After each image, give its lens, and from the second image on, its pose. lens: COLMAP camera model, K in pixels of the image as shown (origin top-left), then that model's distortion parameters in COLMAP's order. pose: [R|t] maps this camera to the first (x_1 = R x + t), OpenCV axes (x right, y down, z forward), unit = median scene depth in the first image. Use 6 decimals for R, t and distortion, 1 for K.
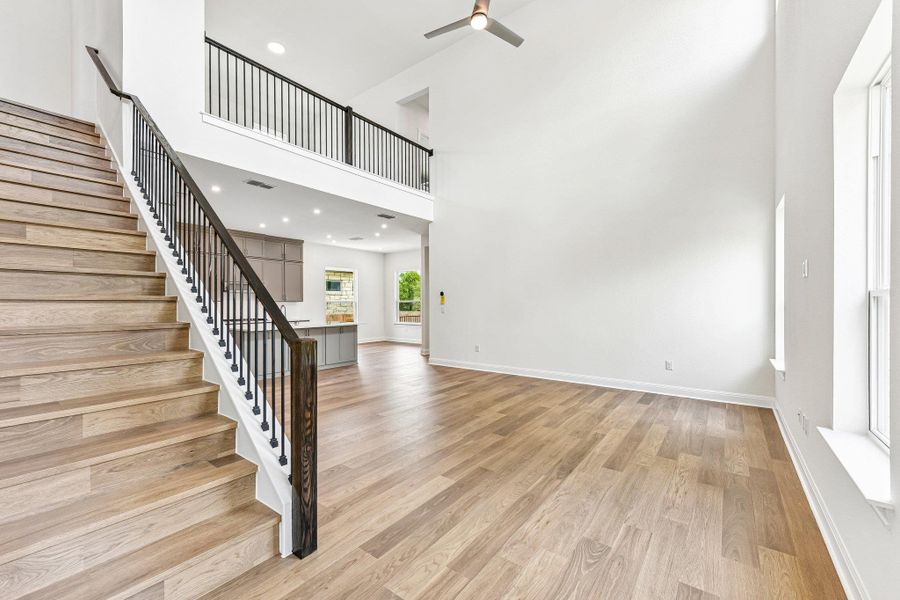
lens RADIAL K [[386.2, 0, 452.3], [0, 386.2, 298.6], [0, 0, 1]] dist [-0.000408, -0.000232]
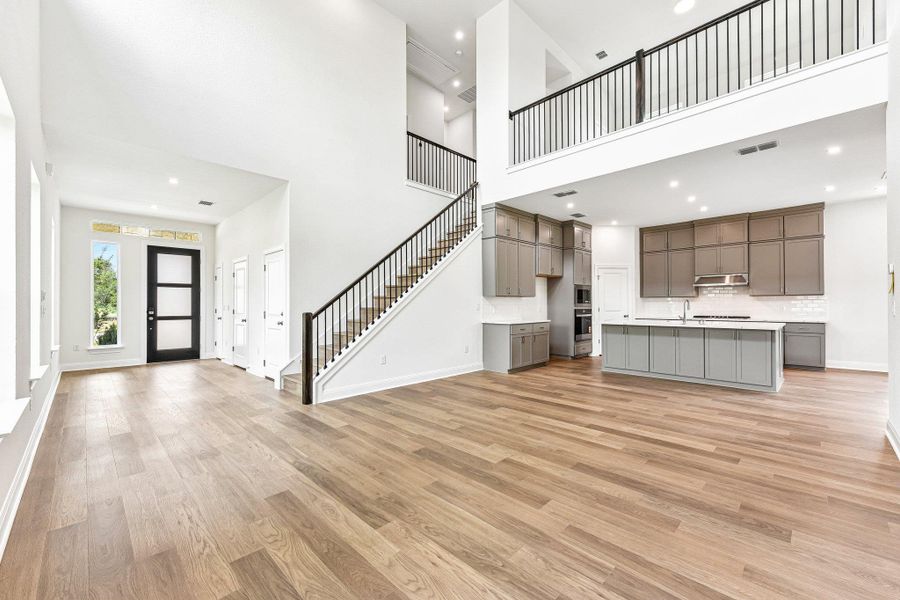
lens RADIAL K [[386.2, 0, 452.3], [0, 386.2, 298.6], [0, 0, 1]] dist [-0.000408, -0.000232]
pose [[-0.184994, -0.008899, -0.982699, 0.956043], [0.012255, 0.999860, -0.011361, 0.036320], [0.982663, -0.014144, -0.184859, 1.265242]]
